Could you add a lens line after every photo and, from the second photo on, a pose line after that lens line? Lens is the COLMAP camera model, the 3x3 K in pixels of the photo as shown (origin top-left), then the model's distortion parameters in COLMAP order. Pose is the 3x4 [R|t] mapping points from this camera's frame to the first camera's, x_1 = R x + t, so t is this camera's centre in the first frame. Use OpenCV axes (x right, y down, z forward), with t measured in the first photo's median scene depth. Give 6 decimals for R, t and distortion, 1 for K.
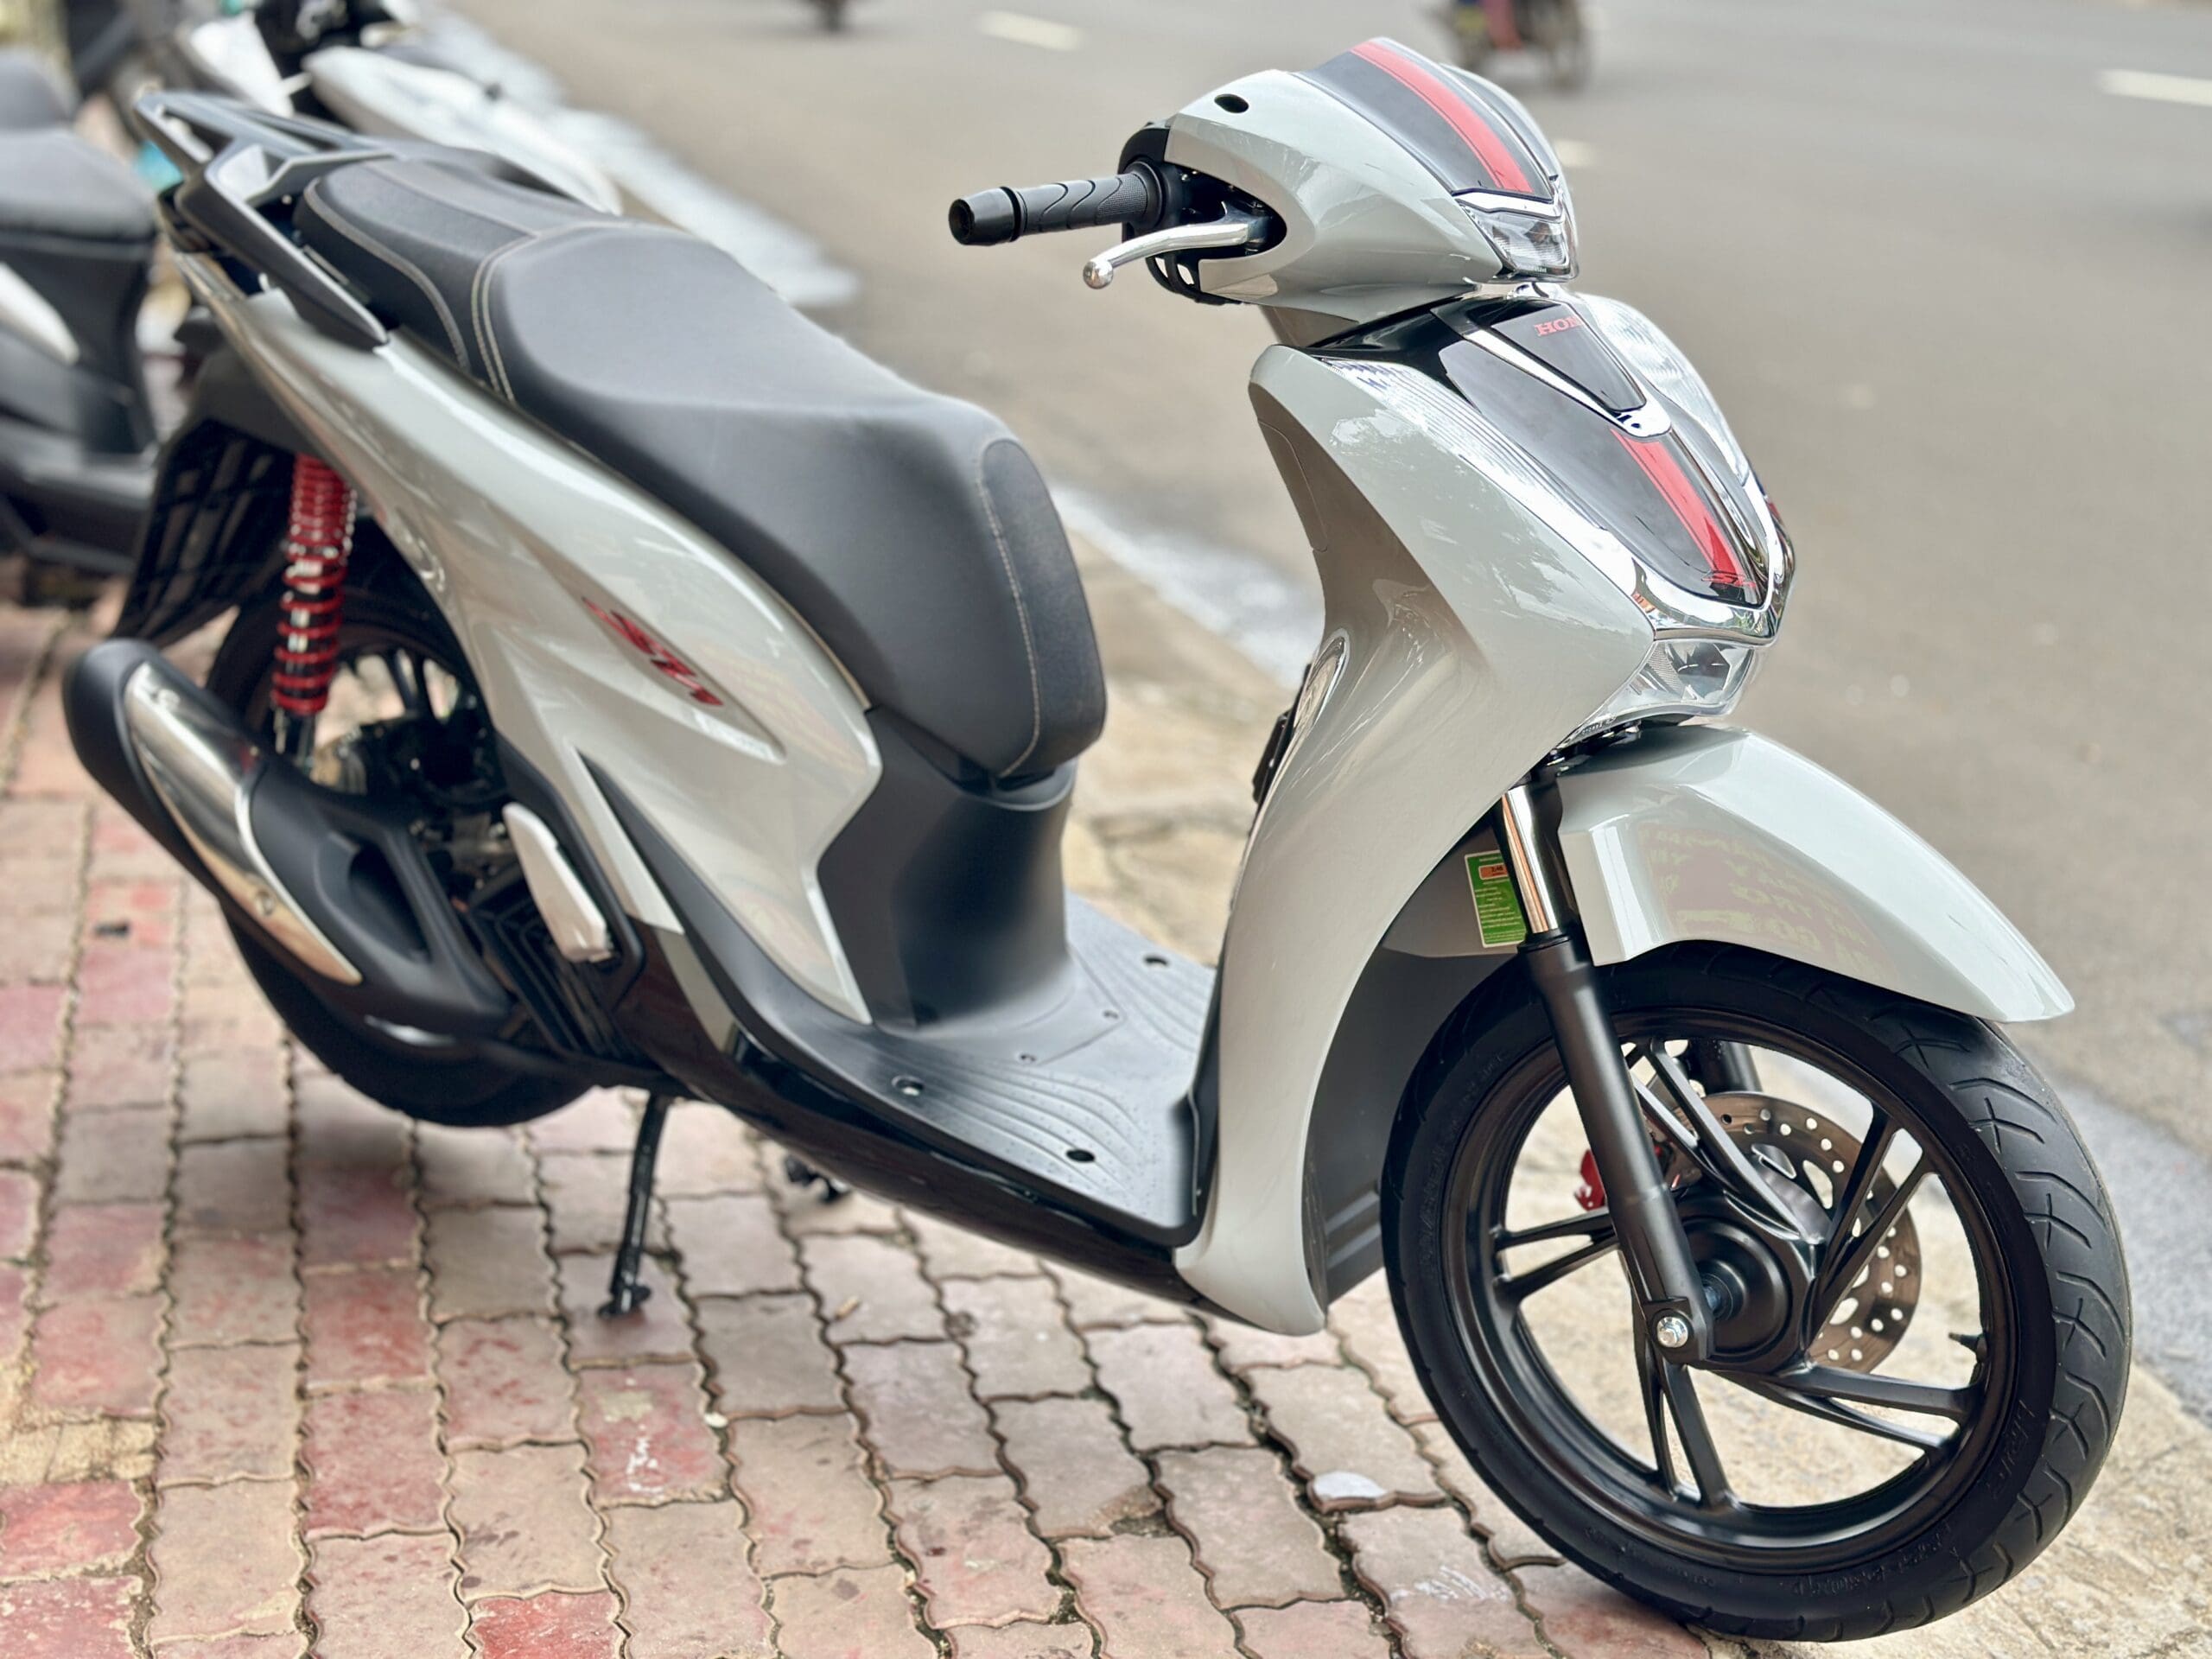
lens RADIAL K [[2997.5, 0, 1106.0], [0, 2997.5, 829.5], [0, 0, 1]] dist [0.179927, -0.323297]
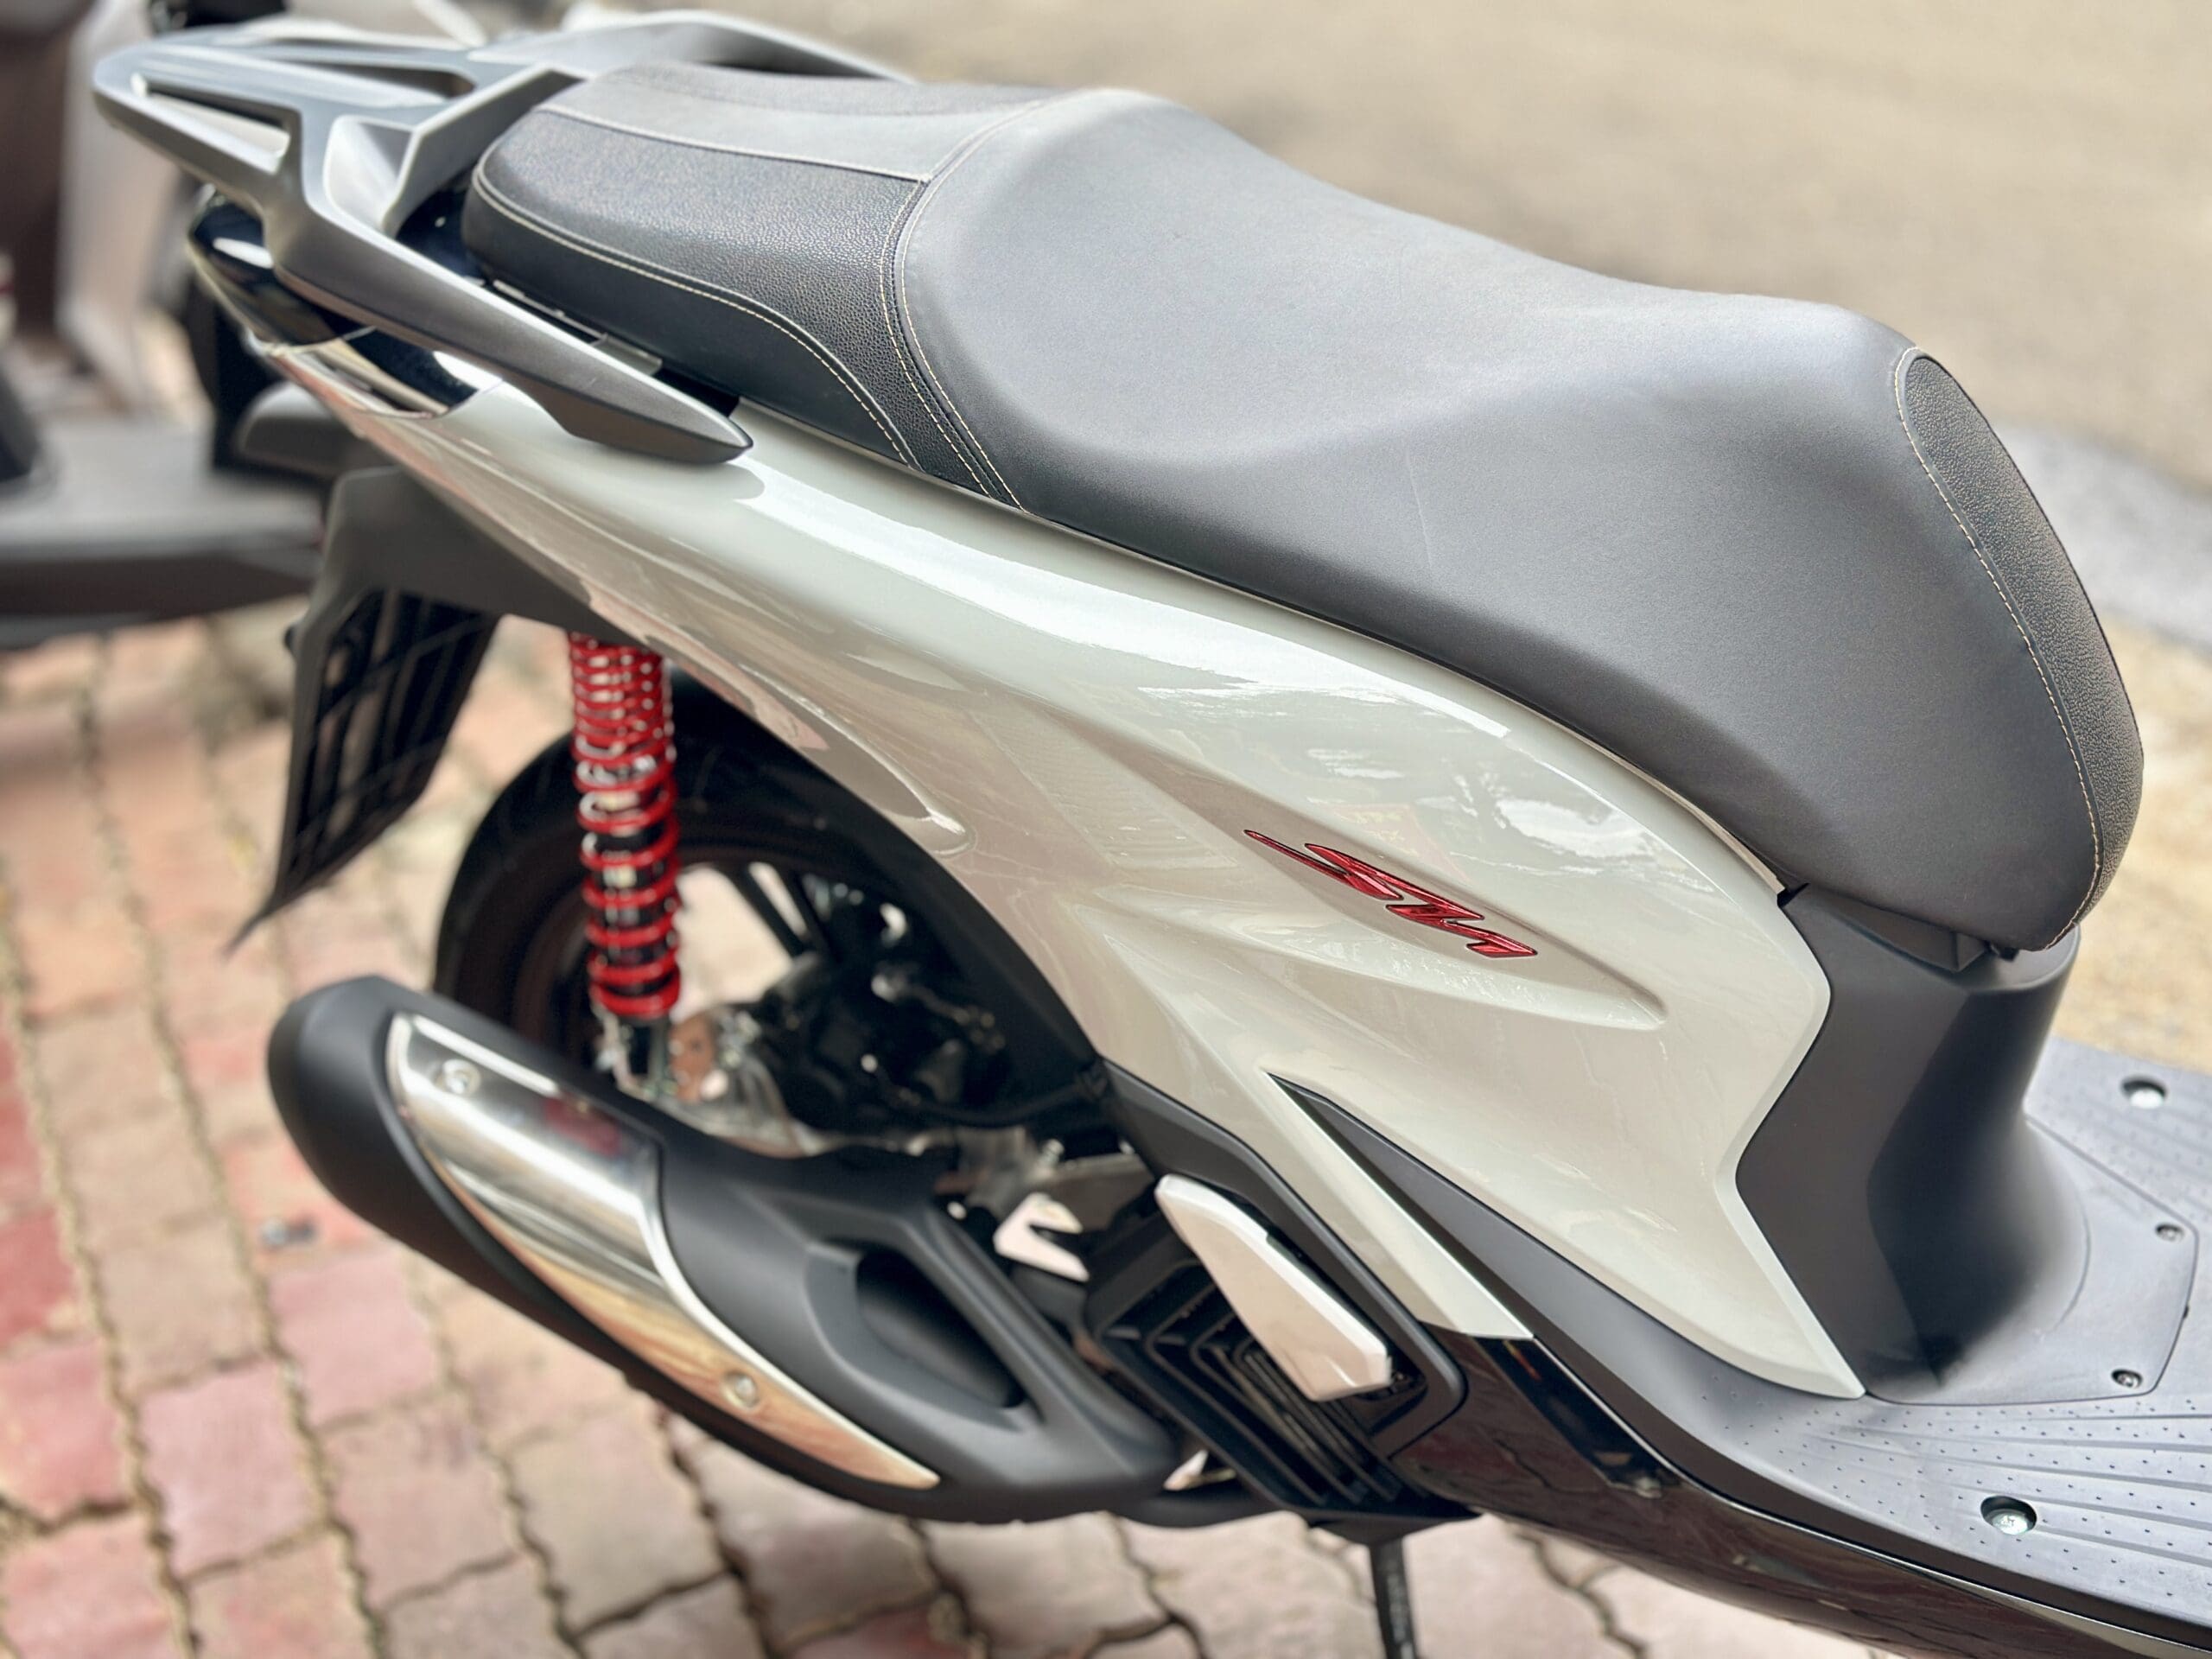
lens RADIAL K [[2997.5, 0, 1106.0], [0, 2997.5, 829.5], [0, 0, 1]] dist [0.179927, -0.323297]
pose [[0.967874, -0.247349, 0.045144, -0.238854], [0.238053, 0.959263, 0.152135, -0.178734], [-0.080936, -0.136501, 0.987328, 0.485771]]
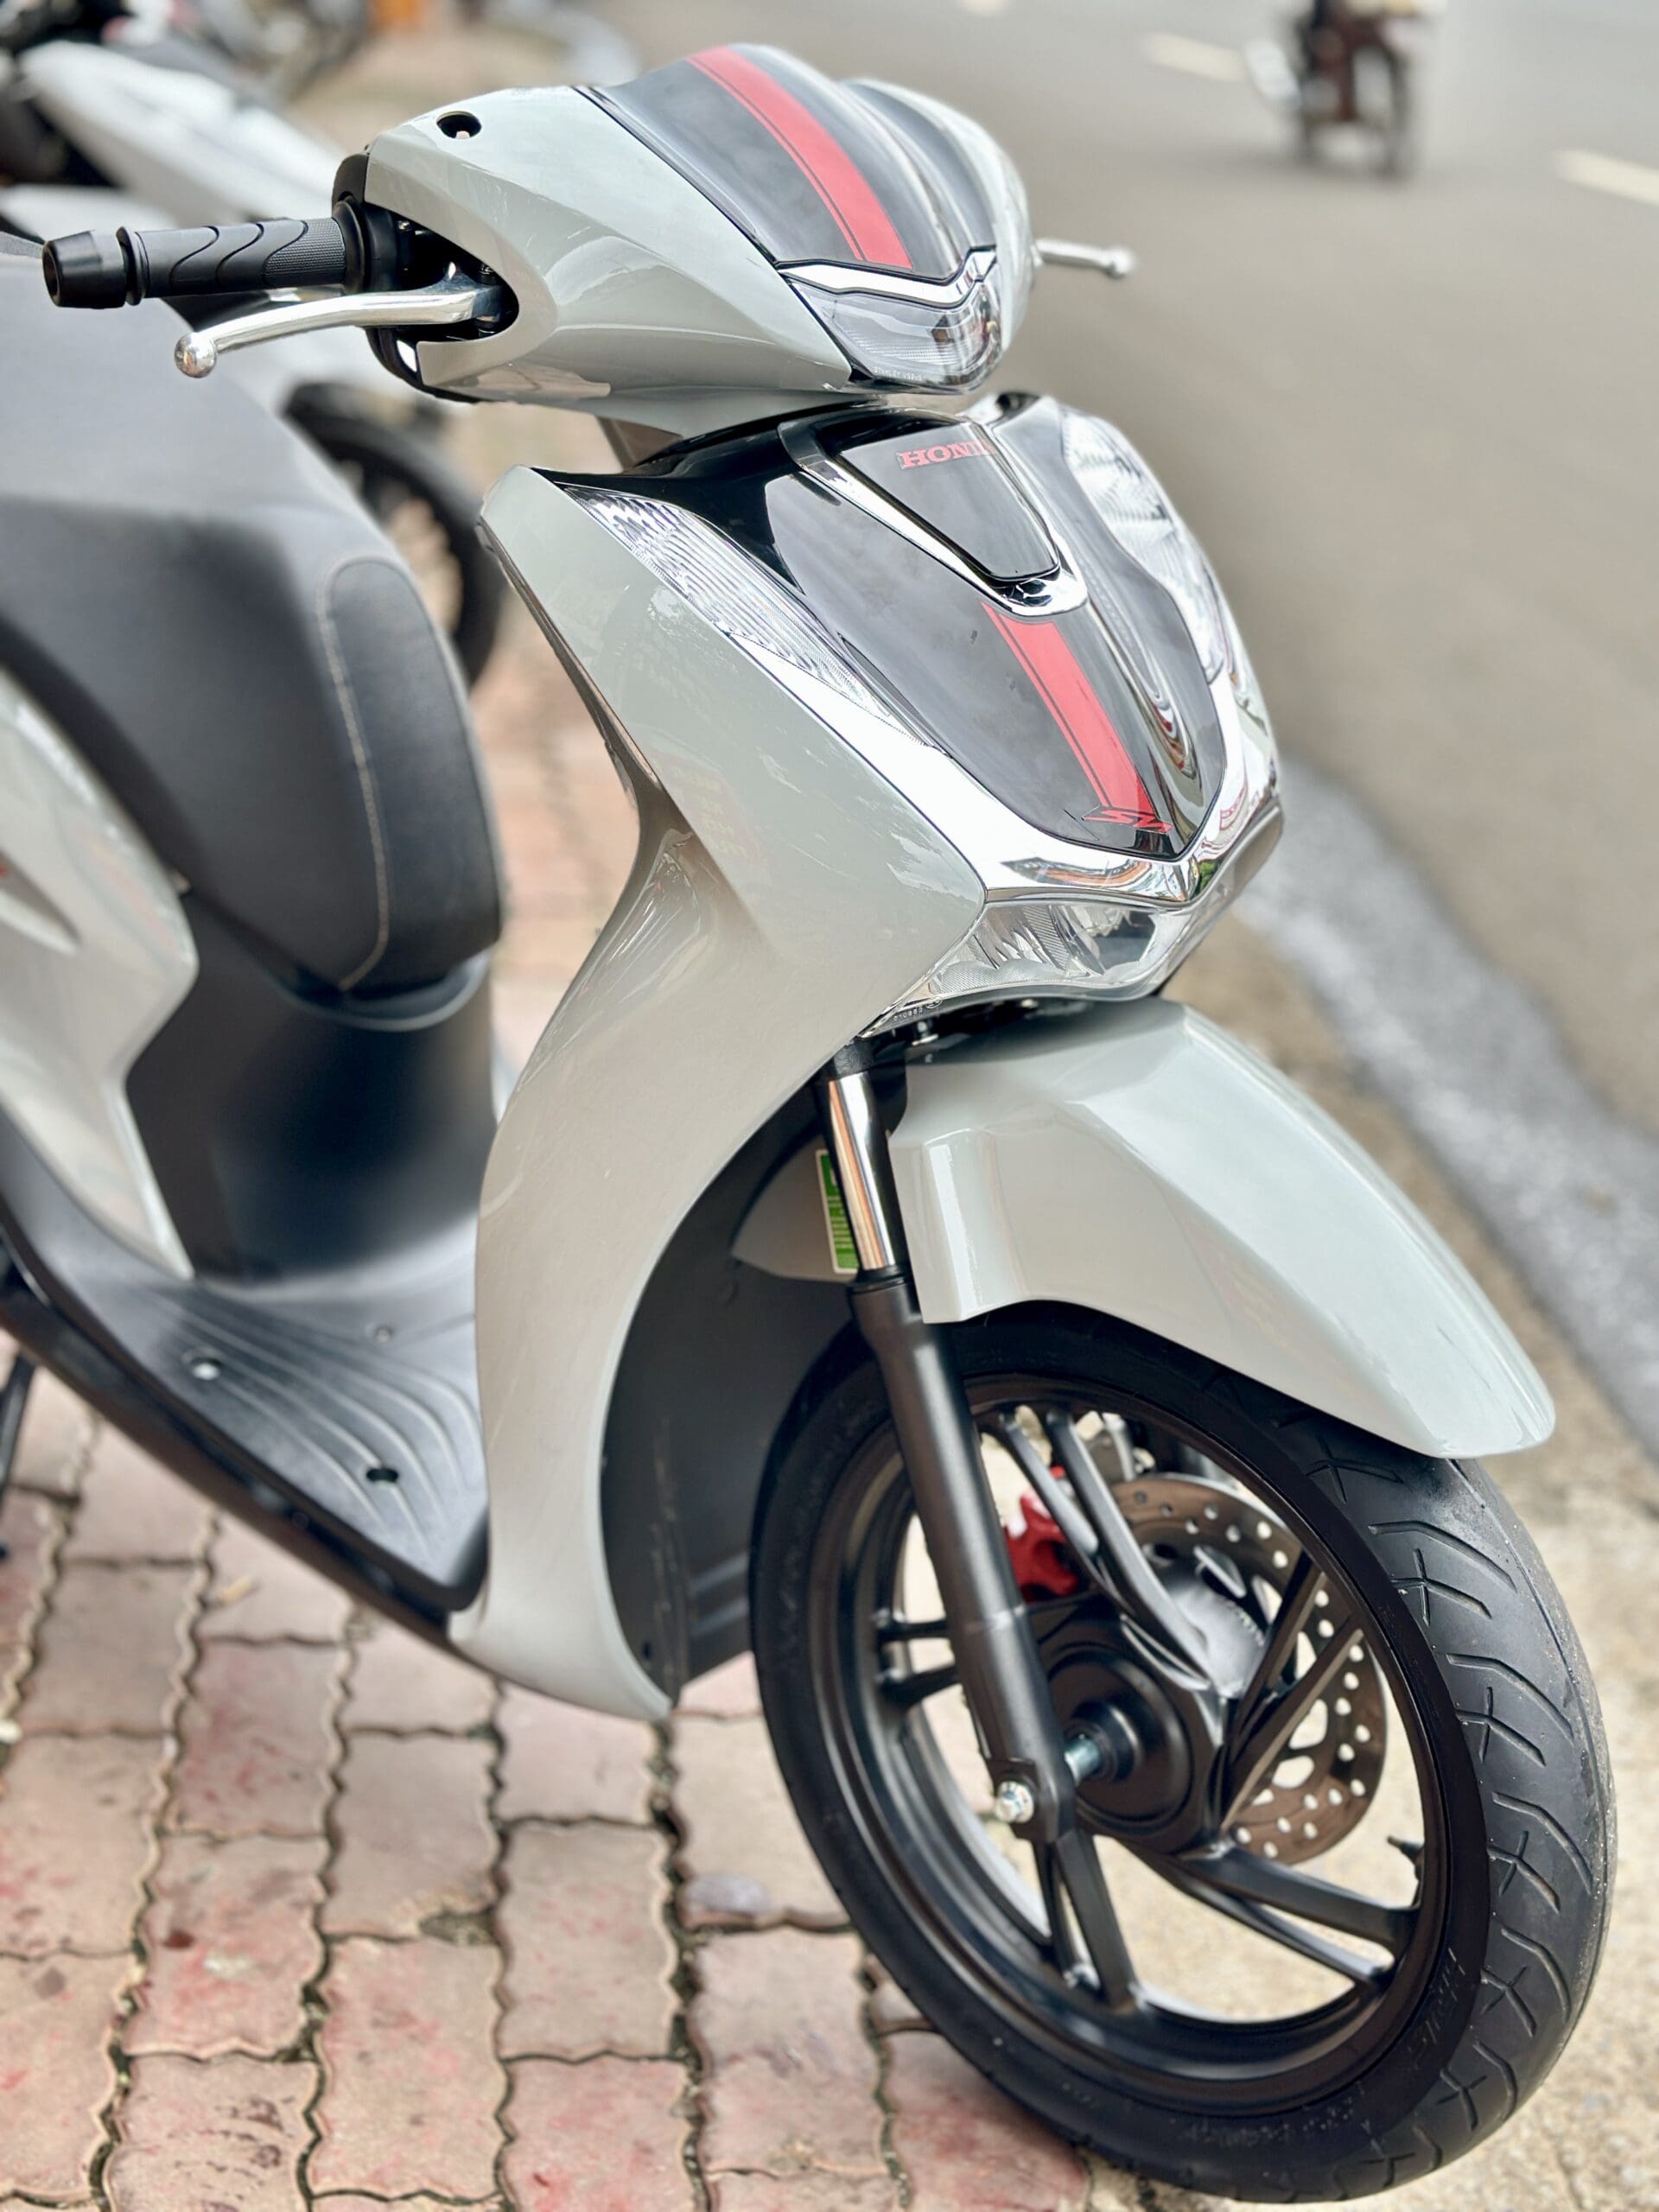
lens RADIAL K [[2997.5, 0, 870.4], [0, 2997.5, 1105.7], [0, 0, 1]] dist [0.179927, -0.323297]
pose [[0.988459, 0.072501, -0.133010, 0.226232], [-0.062687, 0.995093, 0.076549, -0.060119], [0.137907, -0.067327, 0.988154, 0.242921]]
